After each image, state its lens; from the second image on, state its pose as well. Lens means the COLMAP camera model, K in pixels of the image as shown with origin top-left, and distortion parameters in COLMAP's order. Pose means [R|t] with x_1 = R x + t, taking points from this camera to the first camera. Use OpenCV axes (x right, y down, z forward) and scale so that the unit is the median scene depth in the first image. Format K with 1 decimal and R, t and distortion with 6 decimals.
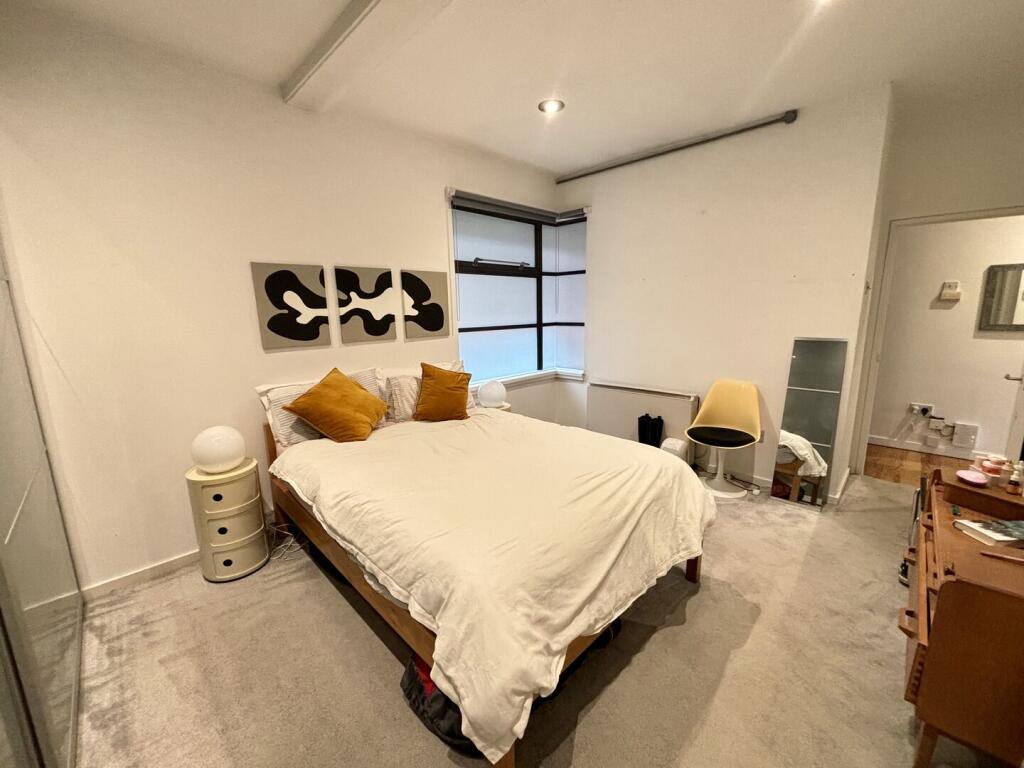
lens RADIAL K [[412.6, 0, 514.7], [0, 412.6, 386.4], [0, 0, 1]] dist [-0.000263, -0.003606]
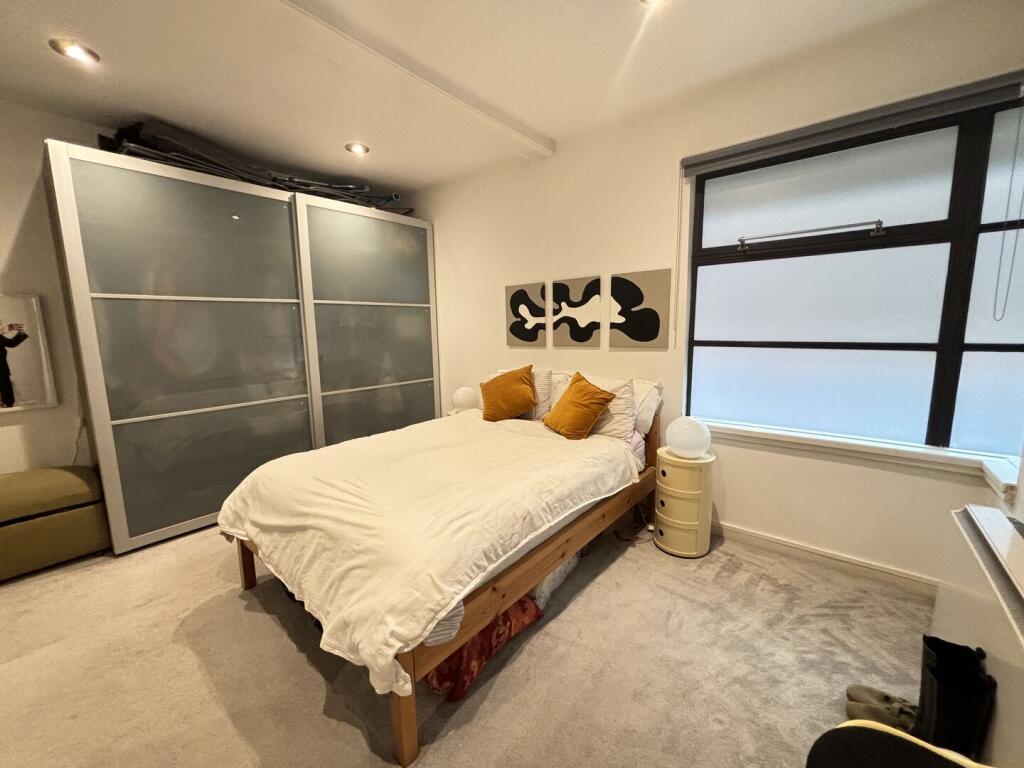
lens RADIAL K [[412.6, 0, 508.5], [0, 412.6, 384.3], [0, 0, 1]] dist [-0.000263, -0.003606]
pose [[0.073542, 0.155660, -0.985069, 0.725861], [-0.169888, 0.975262, 0.141427, -0.140047], [0.982715, 0.156951, 0.098168, 0.758589]]
